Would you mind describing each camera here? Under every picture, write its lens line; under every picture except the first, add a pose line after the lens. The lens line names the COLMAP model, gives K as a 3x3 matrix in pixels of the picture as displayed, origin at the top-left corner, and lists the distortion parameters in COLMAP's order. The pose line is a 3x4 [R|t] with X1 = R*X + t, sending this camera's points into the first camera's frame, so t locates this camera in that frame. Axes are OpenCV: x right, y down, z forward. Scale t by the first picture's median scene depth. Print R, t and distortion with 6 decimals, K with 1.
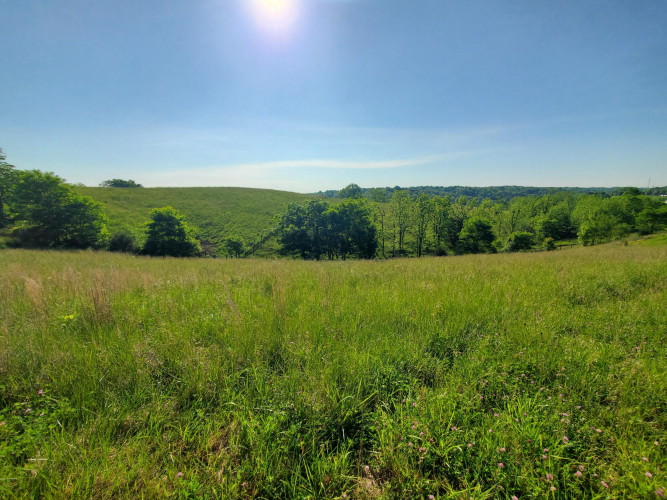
lens RADIAL K [[264.2, 0, 334.7], [0, 264.2, 250.6], [0, 0, 1]] dist [0.001364, 0.000004]
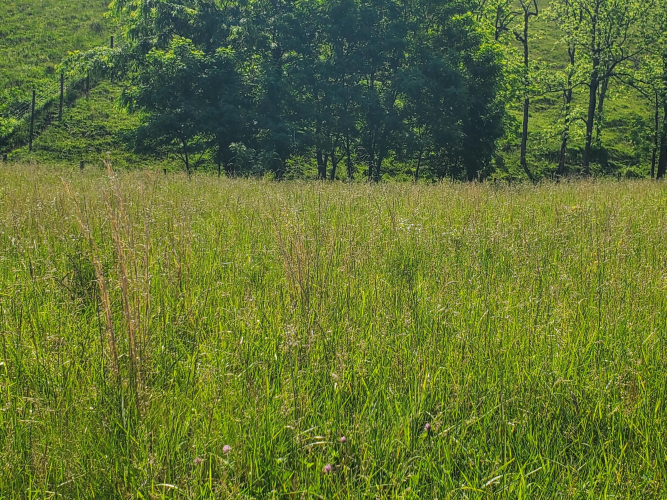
lens RADIAL K [[517.3, 0, 335.8], [0, 517.3, 247.8], [0, 0, 1]] dist [0.037706, 0.002716]
pose [[0.999040, 0.034728, -0.026687, 0.012165], [-0.029853, 0.985793, 0.165288, 0.017094], [0.032048, -0.164332, 0.985884, 0.467077]]
